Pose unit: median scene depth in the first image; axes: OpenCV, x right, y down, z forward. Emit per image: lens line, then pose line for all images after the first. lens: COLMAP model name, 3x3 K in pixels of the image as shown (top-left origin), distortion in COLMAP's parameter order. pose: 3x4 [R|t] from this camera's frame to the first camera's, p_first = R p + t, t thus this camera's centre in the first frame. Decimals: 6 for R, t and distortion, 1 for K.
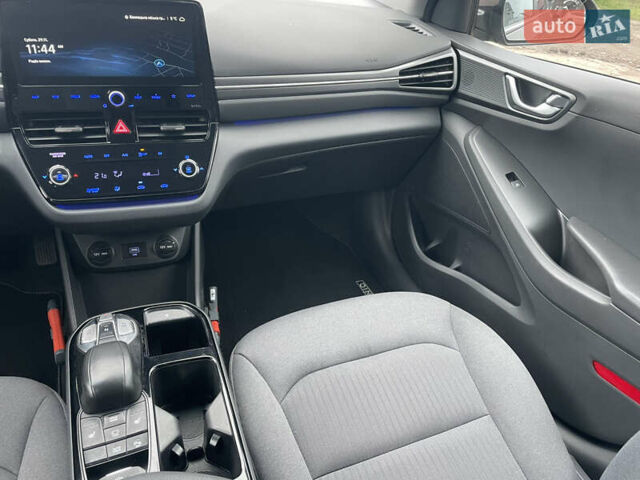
lens RADIAL K [[474.2, 0, 317.9], [0, 474.2, 241.1], [0, 0, 1]] dist [0.097587, -0.117285]
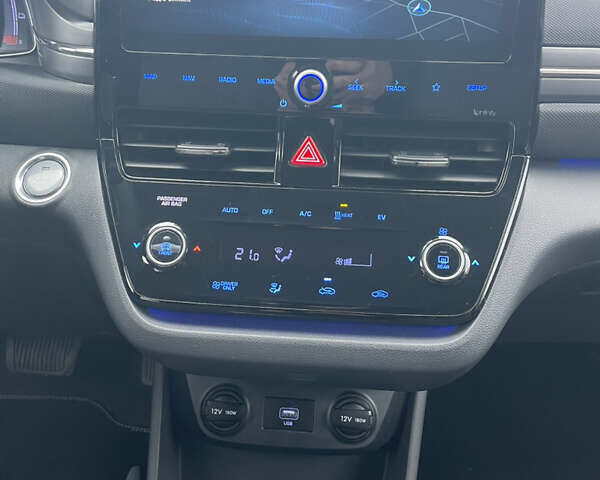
lens RADIAL K [[570.4, 0, 300.7], [0, 570.4, 226.3], [0, 0, 1]] dist [0.064592, -0.000781]
pose [[0.924487, 0.096515, -0.368794, -0.212484], [-0.164949, 0.973445, -0.158738, -0.084774], [0.343680, 0.207583, 0.915857, 0.525545]]
